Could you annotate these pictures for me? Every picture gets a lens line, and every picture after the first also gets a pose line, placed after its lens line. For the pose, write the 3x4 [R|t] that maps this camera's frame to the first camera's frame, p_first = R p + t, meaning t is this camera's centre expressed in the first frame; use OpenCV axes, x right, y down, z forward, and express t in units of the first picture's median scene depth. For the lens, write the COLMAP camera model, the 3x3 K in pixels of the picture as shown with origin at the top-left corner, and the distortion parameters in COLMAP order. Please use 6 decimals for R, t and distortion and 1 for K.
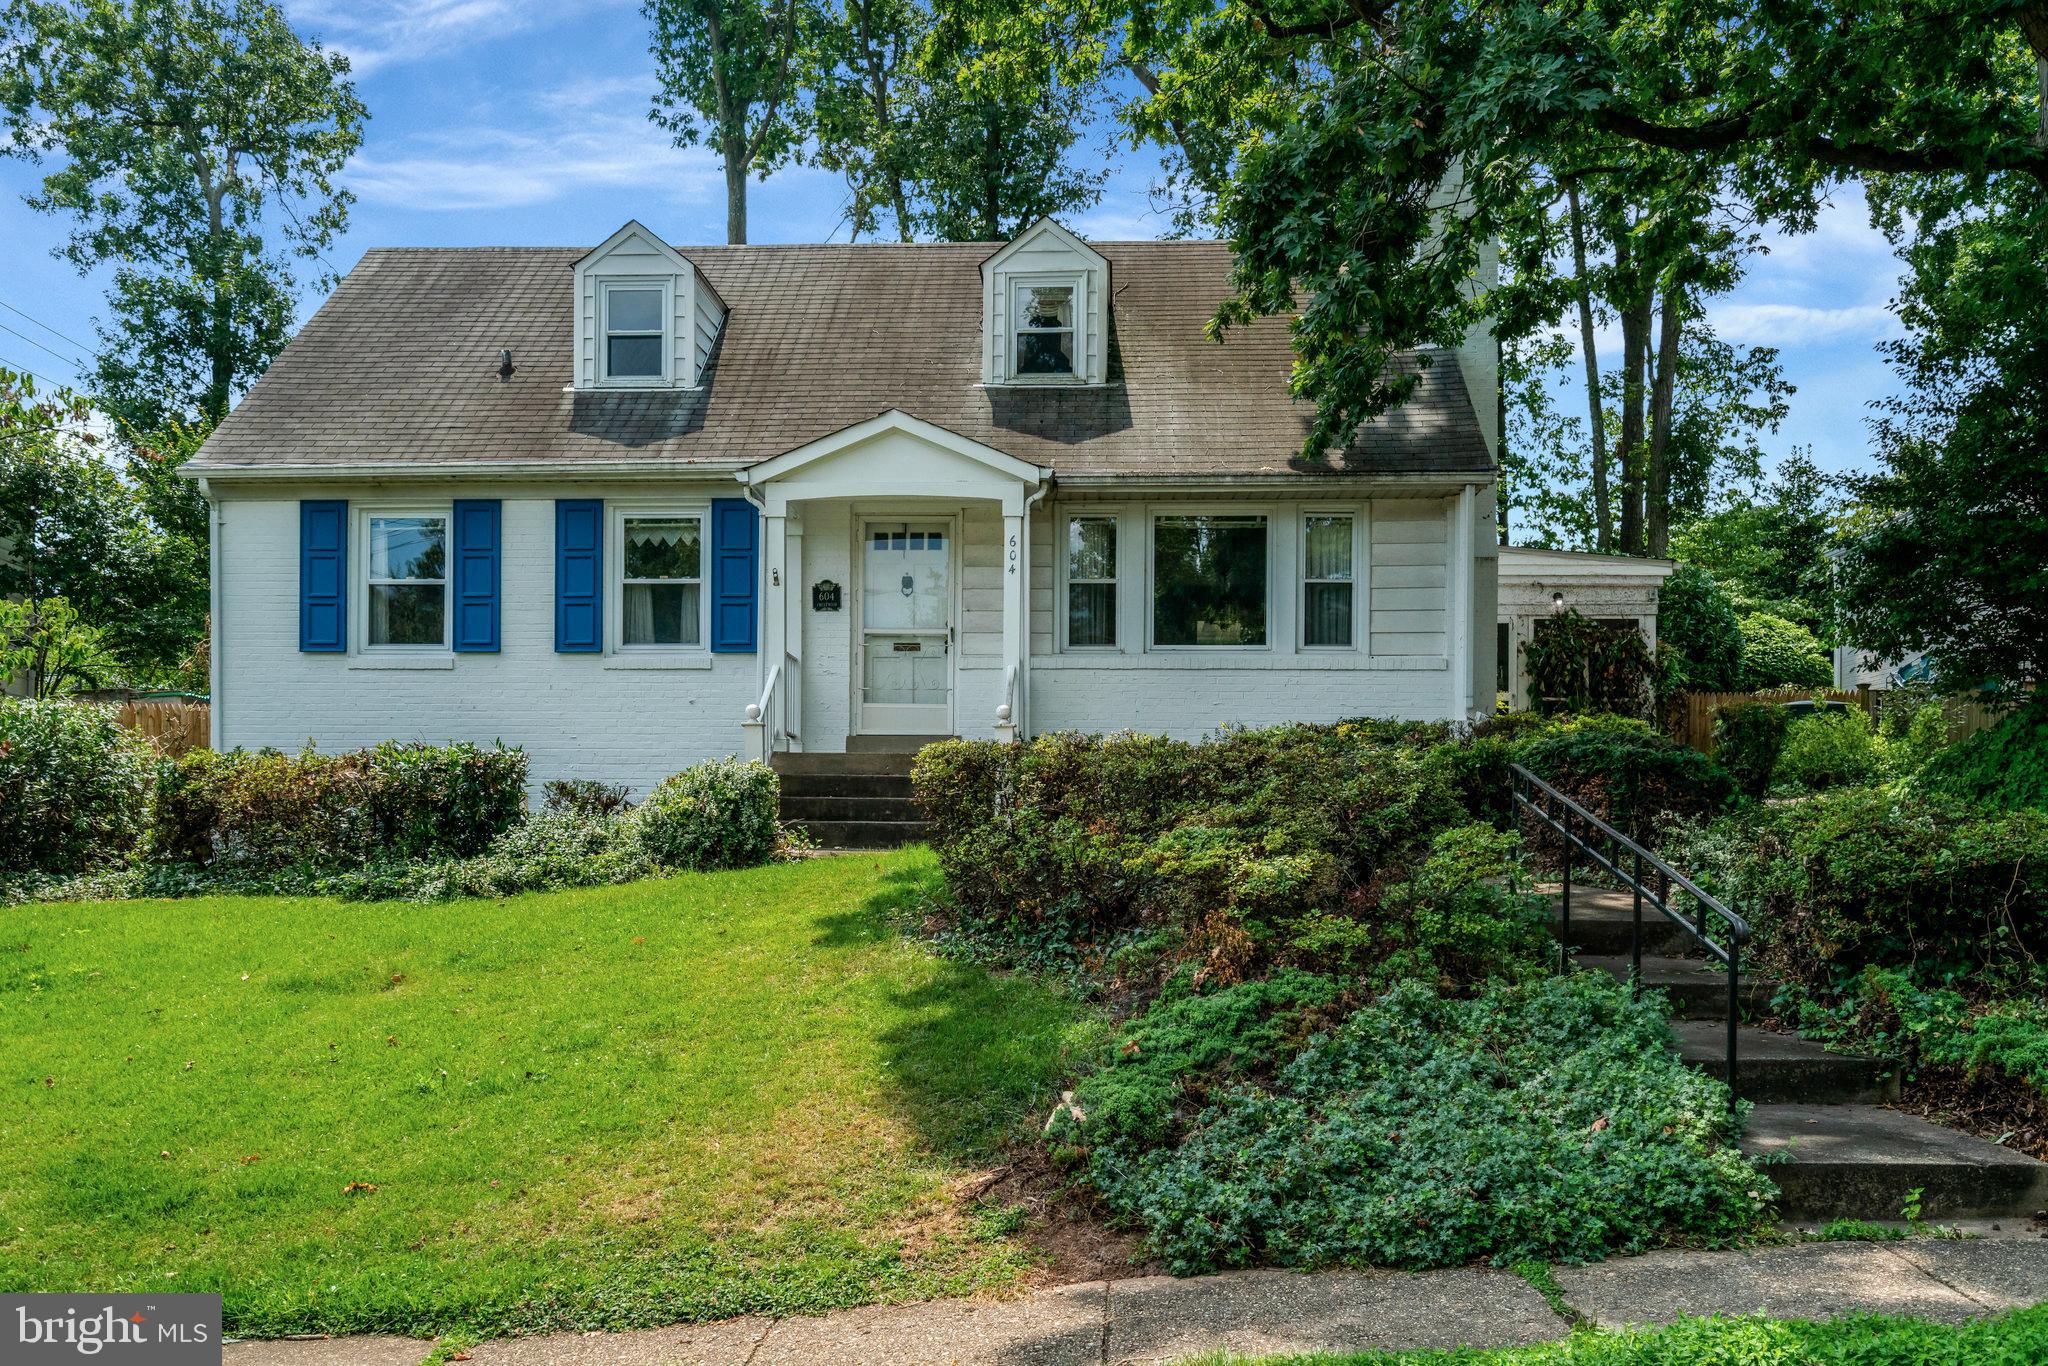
lens RADIAL K [[2538.6, 0, 1024.0], [0, 2538.6, 683.0], [0, 0, 1]] dist [0.008776, -0.027578]
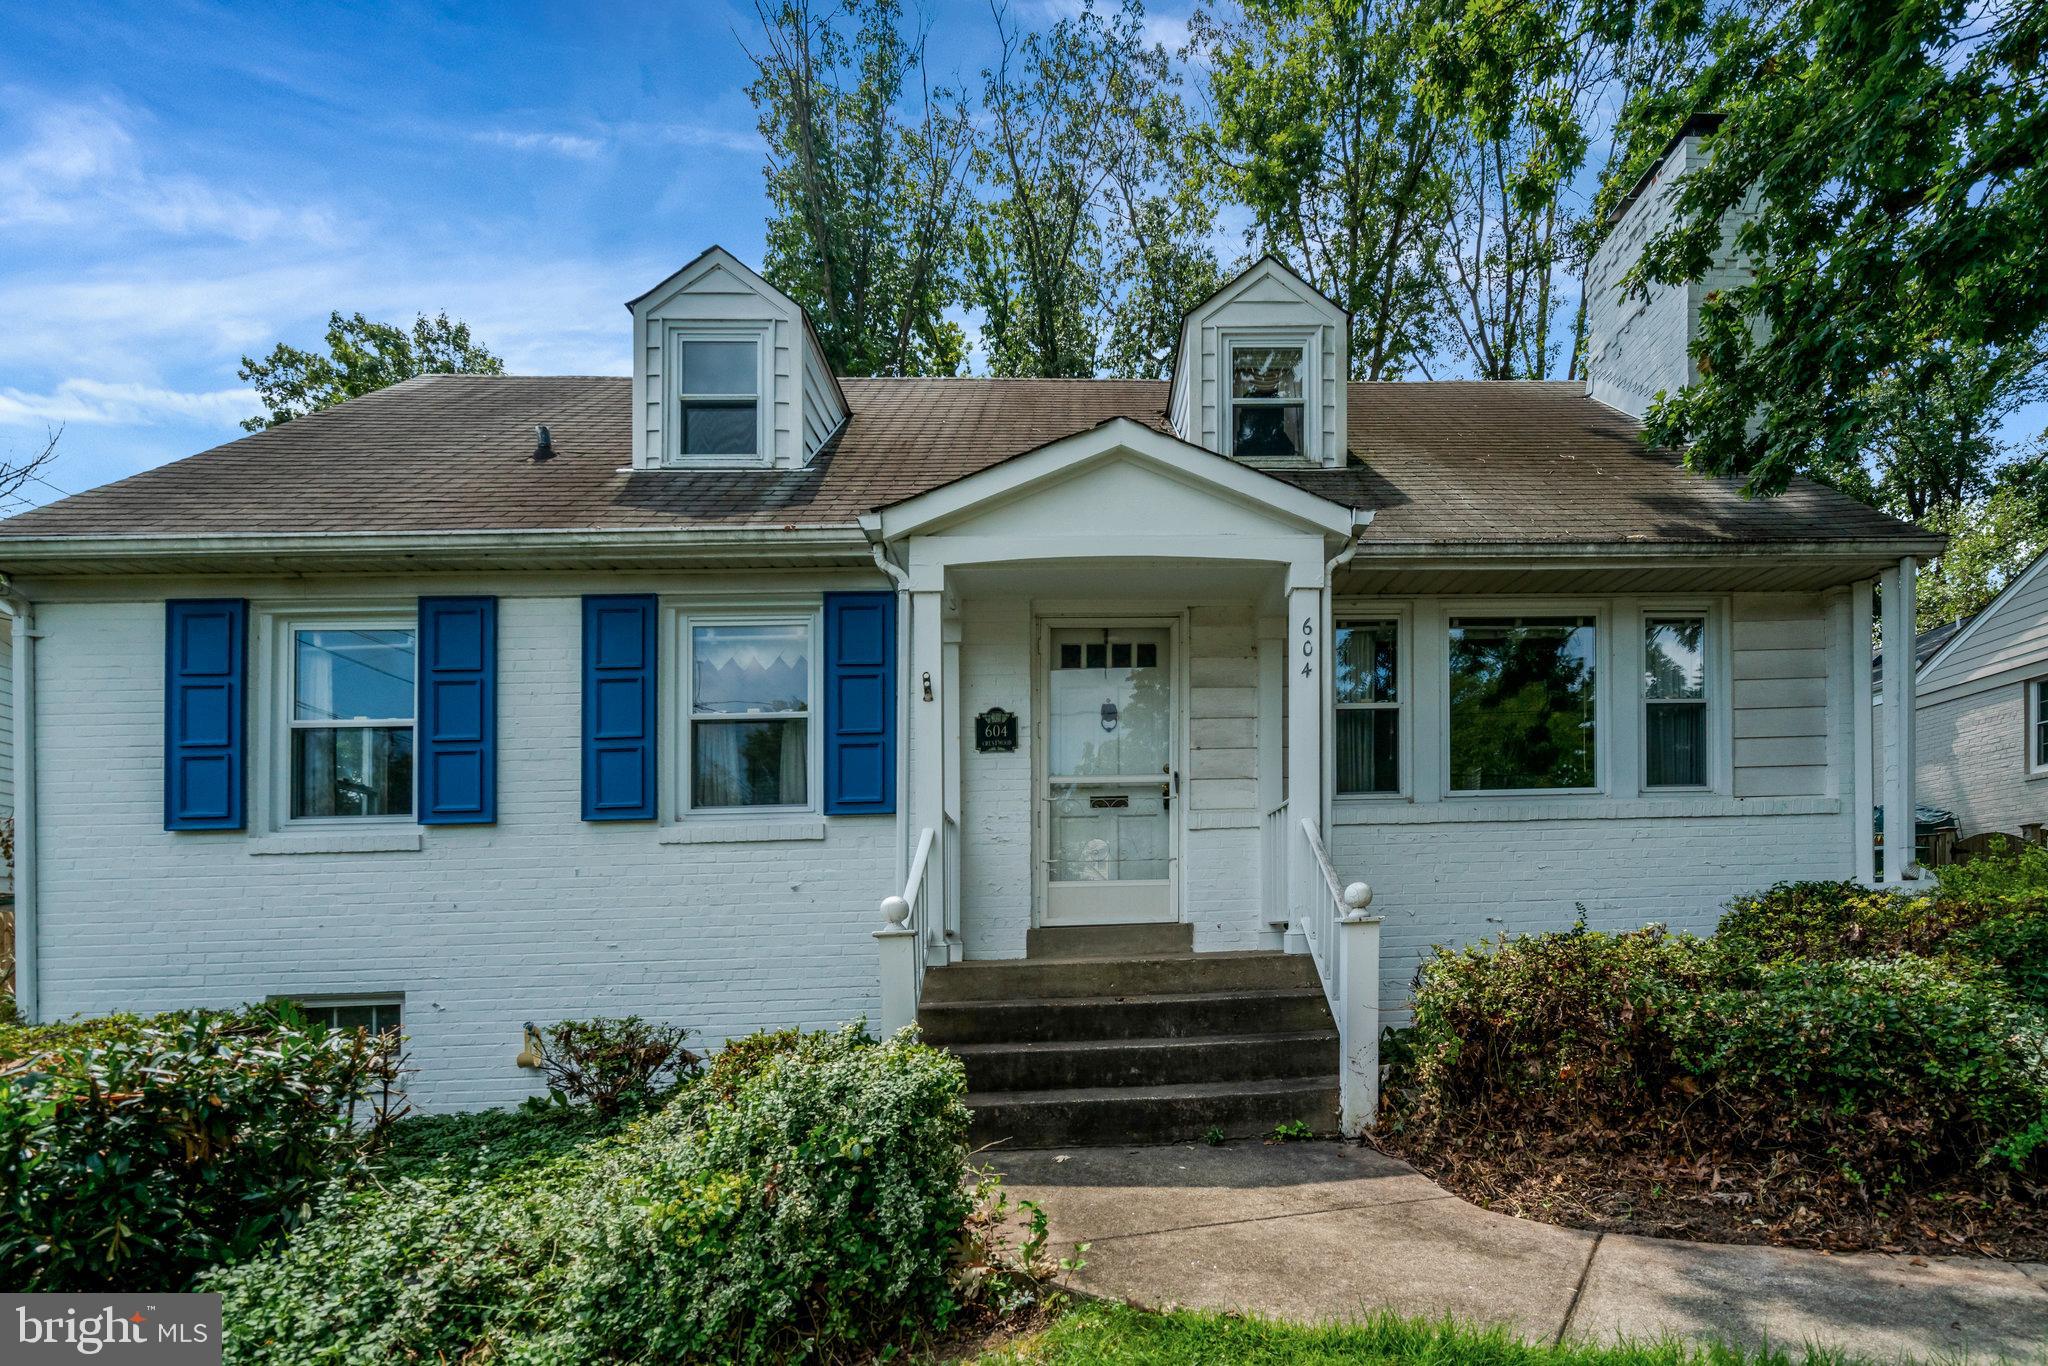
lens RADIAL K [[1285.1, 0, 1271.3], [0, 1285.1, 767.5], [0, 0, 1]] dist [-0.002406, 0.002408]
pose [[0.981040, -0.016625, 0.193089, -0.071944], [0.029542, 0.997499, -0.064212, 0.000894], [-0.191538, 0.068698, 0.979078, 0.638182]]
